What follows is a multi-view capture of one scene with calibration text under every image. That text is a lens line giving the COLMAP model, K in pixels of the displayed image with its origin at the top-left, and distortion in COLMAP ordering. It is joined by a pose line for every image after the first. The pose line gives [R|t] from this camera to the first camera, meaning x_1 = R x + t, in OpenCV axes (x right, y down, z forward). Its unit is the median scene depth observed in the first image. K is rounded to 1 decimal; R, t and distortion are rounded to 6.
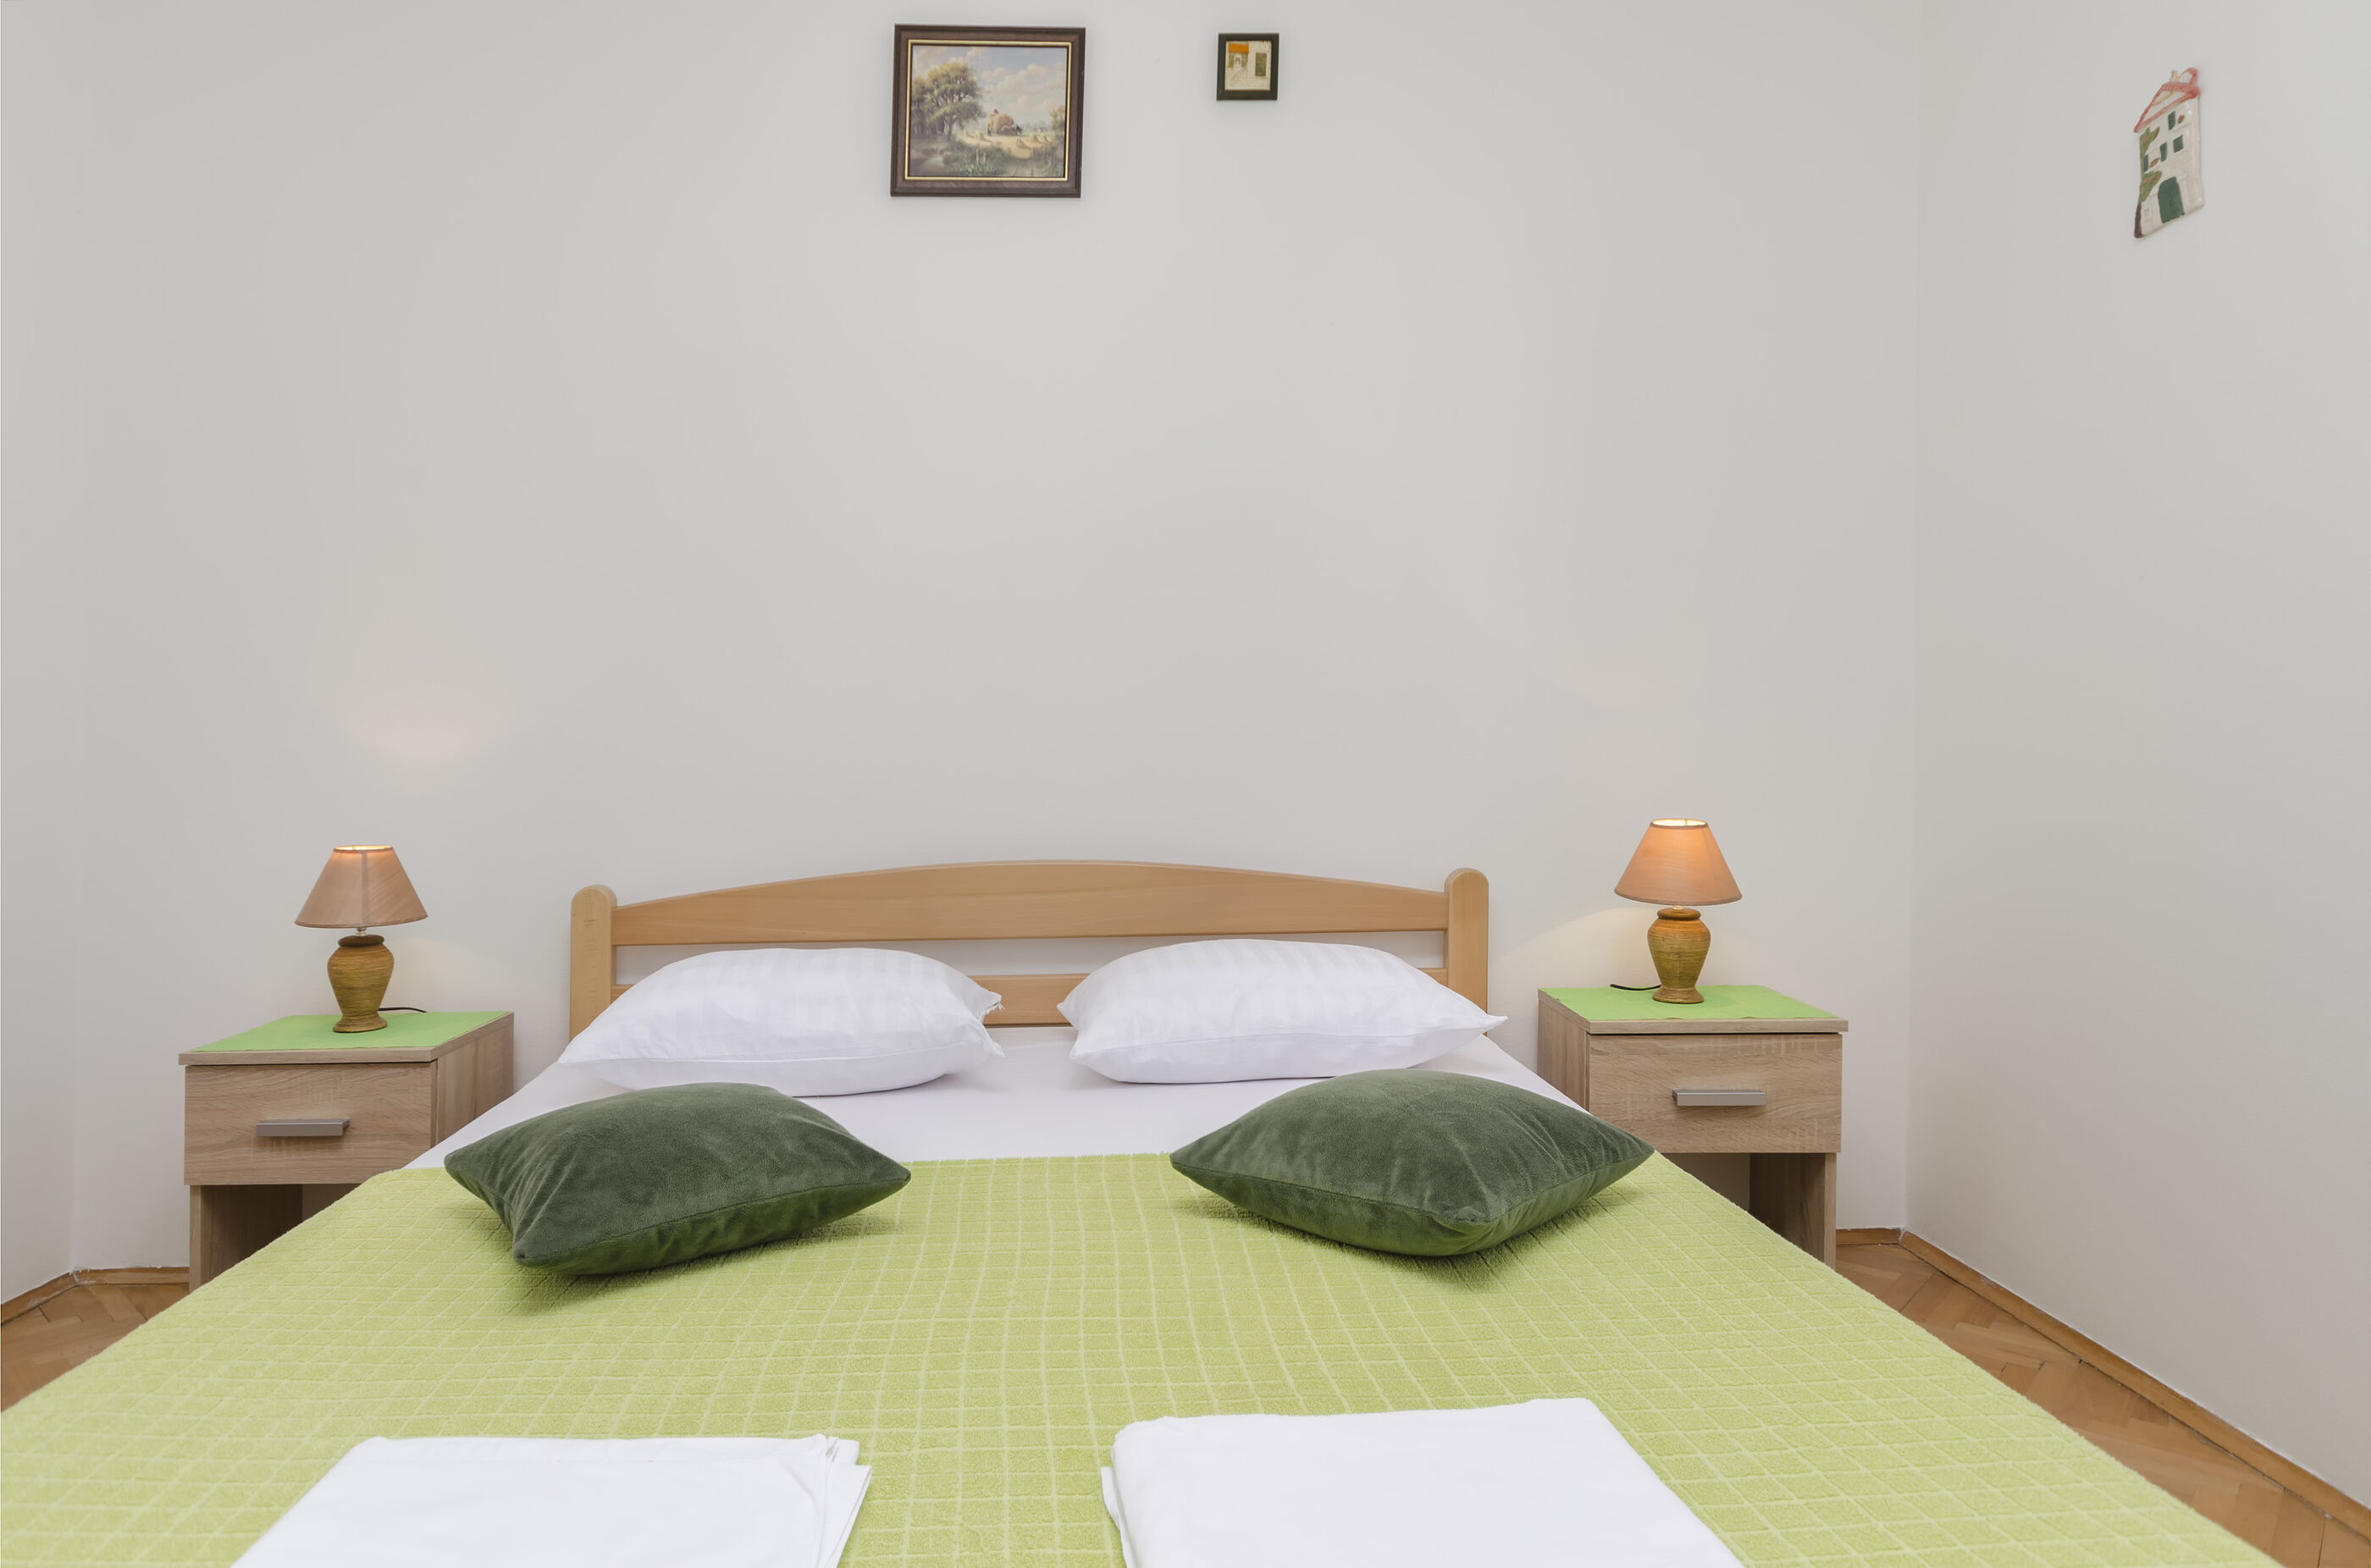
lens RADIAL K [[1420.7, 0, 1167.4], [0, 1420.7, 772.1], [0, 0, 1]] dist [-0.009554, 0.002376]
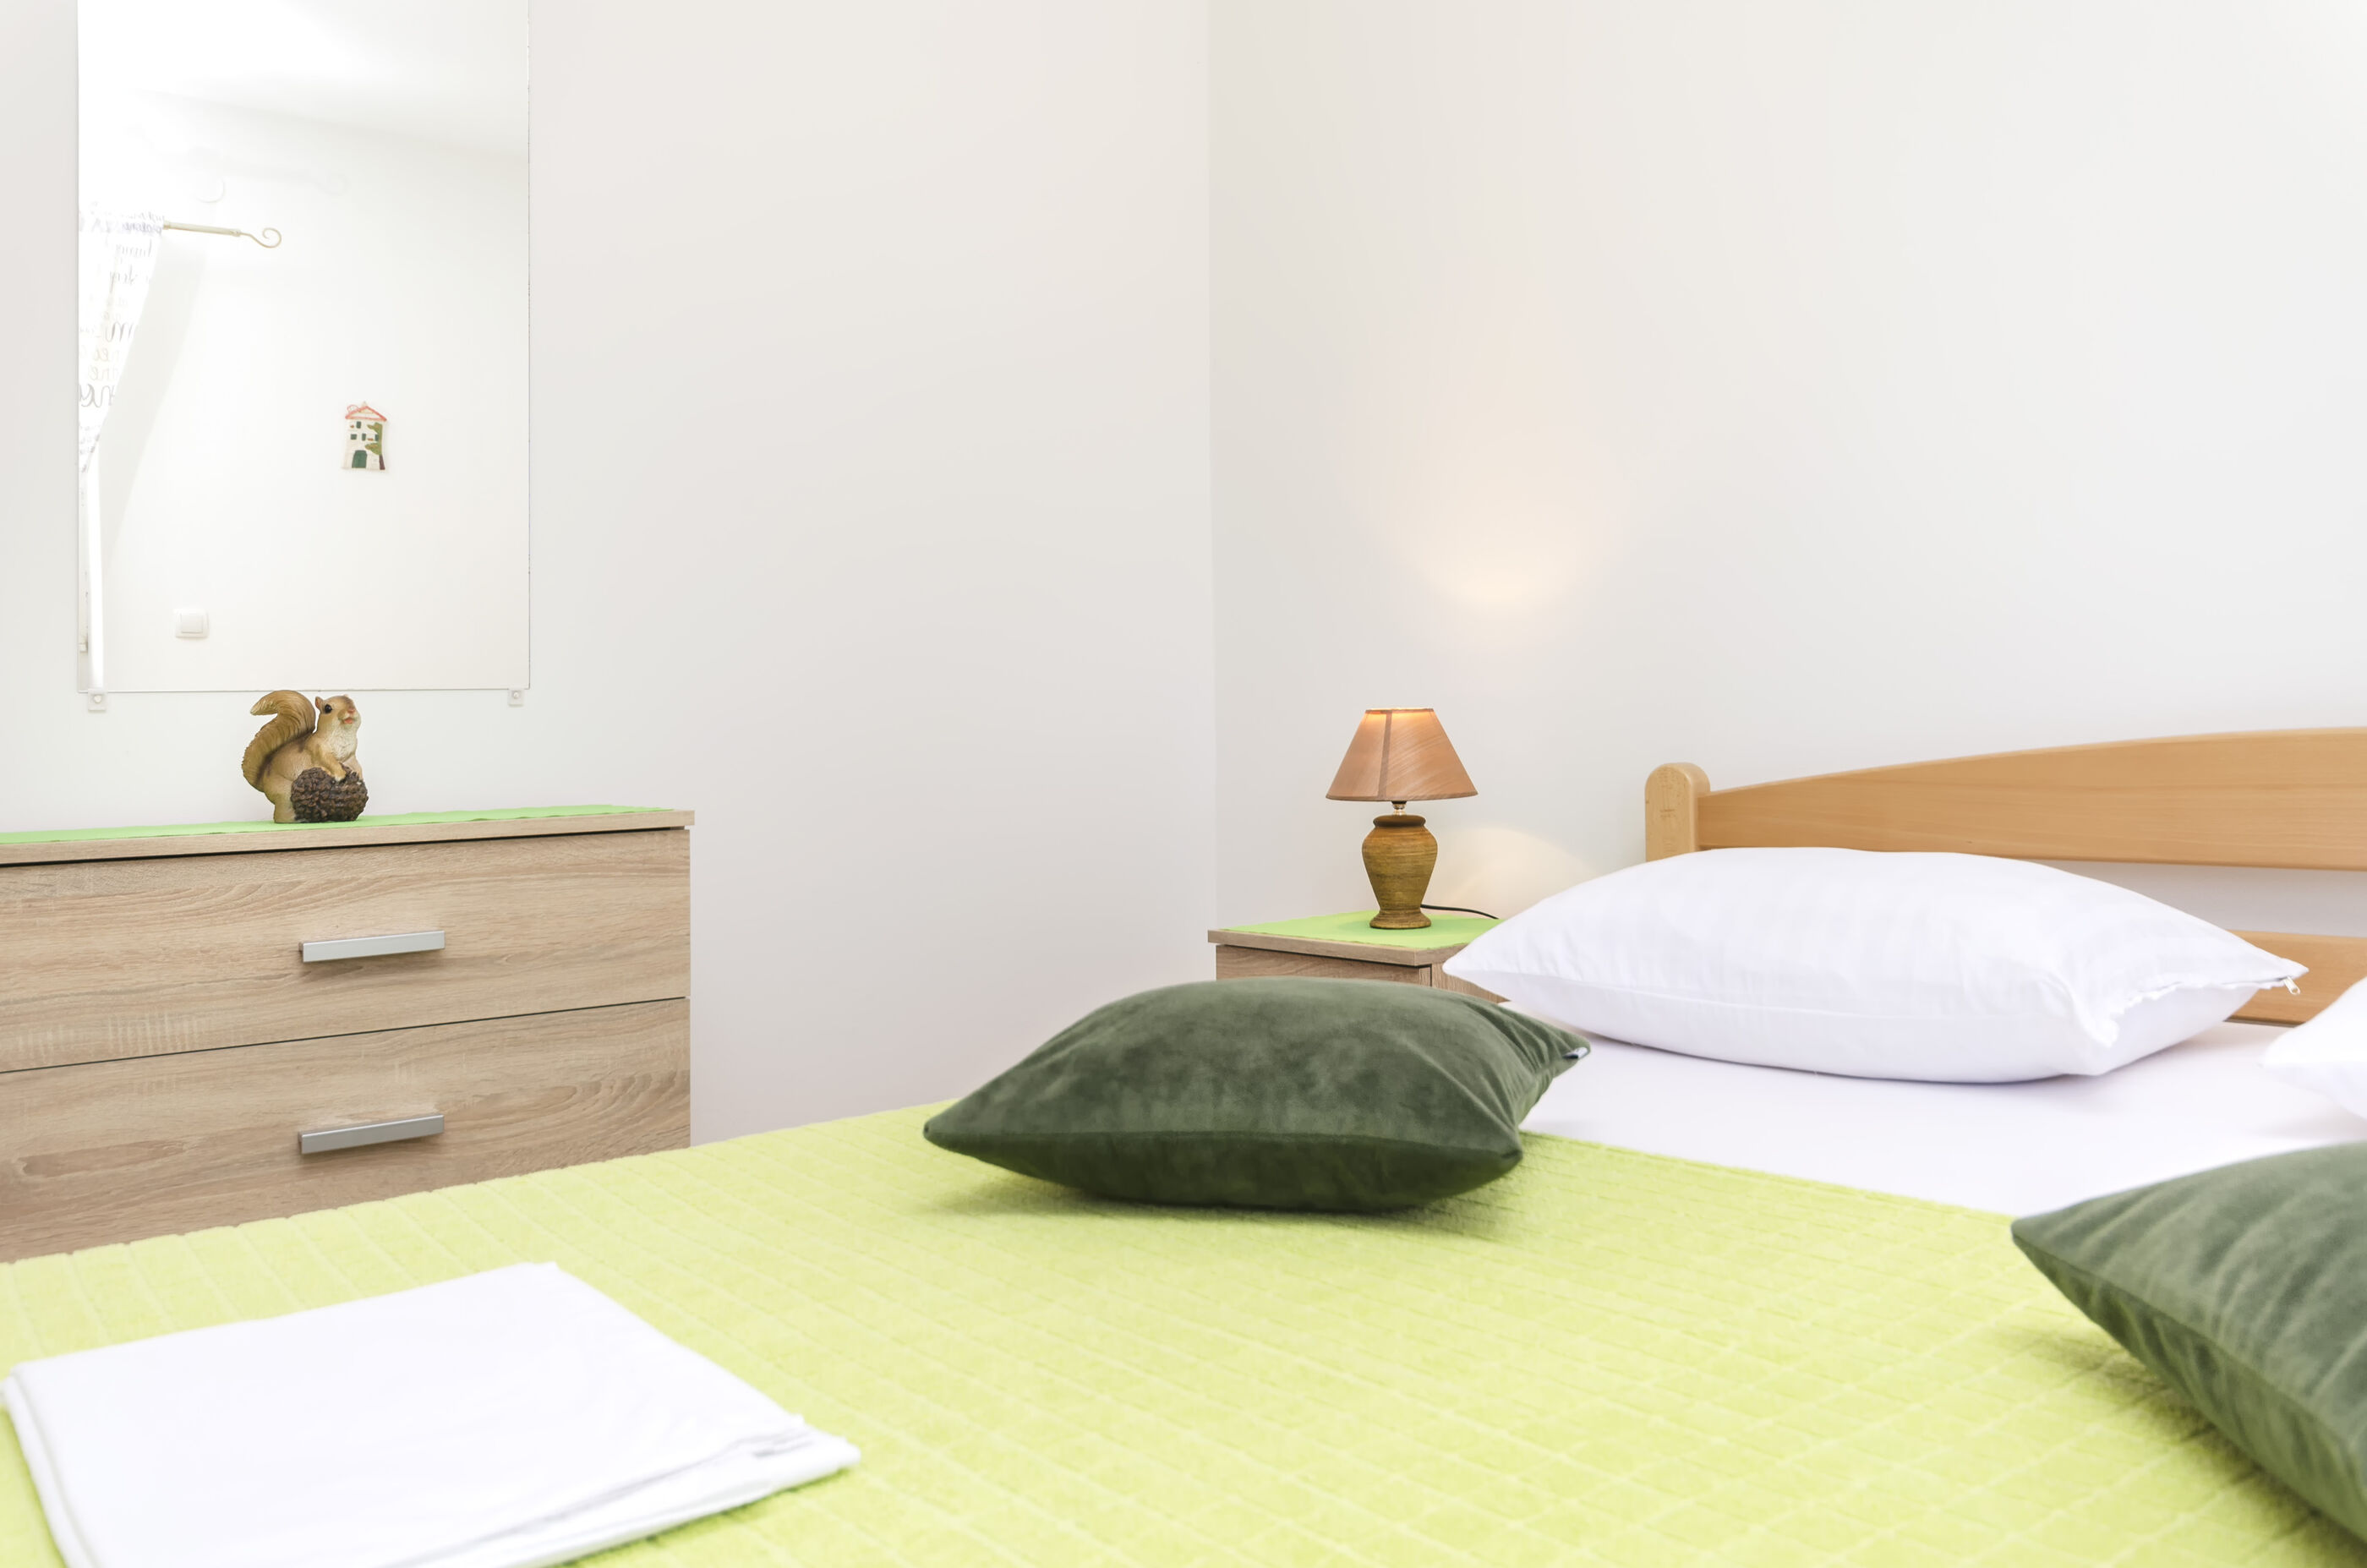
lens RADIAL K [[1829.4, 0, 1150.7], [0, 1829.4, 763.8], [0, 0, 1]] dist [0.010079, -0.009970]
pose [[0.598092, 0.006010, -0.801405, 0.195787], [0.018686, 0.999595, 0.021441, 0.060167], [0.801209, -0.027799, 0.597738, 0.247009]]
